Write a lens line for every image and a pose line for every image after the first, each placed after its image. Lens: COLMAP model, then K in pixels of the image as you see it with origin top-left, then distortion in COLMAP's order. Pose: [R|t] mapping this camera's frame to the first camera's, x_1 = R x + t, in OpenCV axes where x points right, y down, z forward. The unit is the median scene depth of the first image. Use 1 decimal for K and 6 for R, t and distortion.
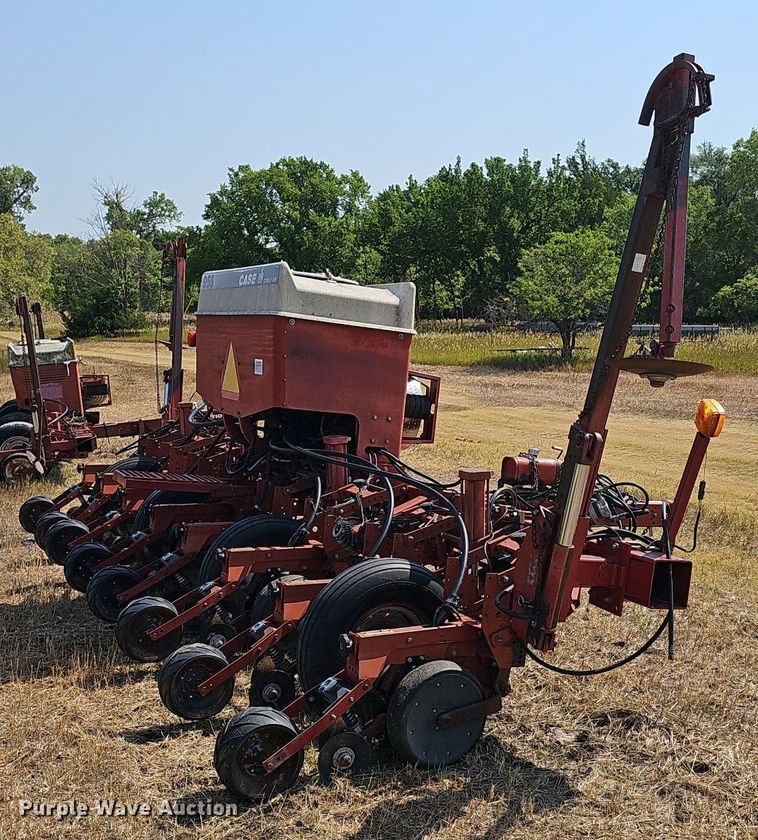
lens RADIAL K [[1014.0, 0, 414.2], [0, 1014.0, 451.4], [0, 0, 1]] dist [0.037140, 0.000000]
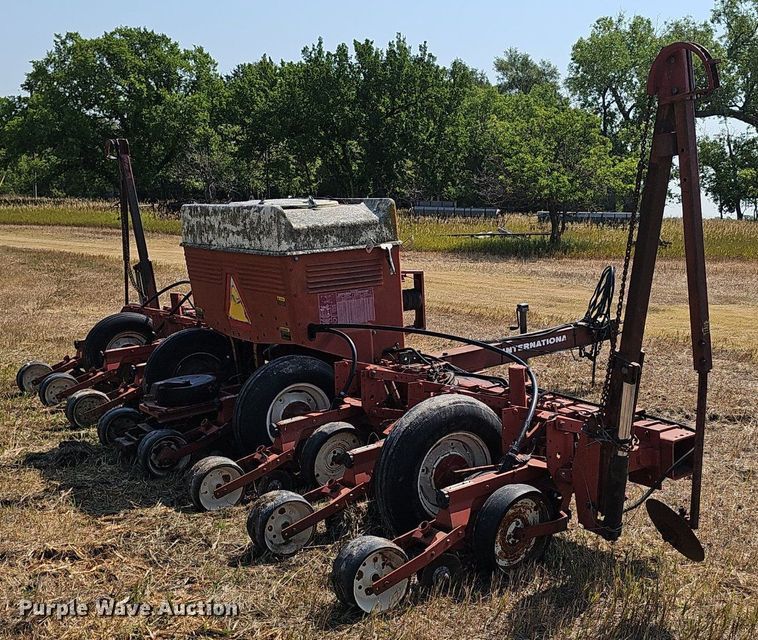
lens RADIAL K [[918.3, 0, 467.3], [0, 918.3, 334.6], [0, 0, 1]] dist [0.016491, 0.000000]
pose [[0.957112, -0.024049, 0.288719, -0.075106], [0.022298, 0.999708, 0.009352, -0.008639], [-0.288859, -0.002513, 0.957368, 0.101733]]
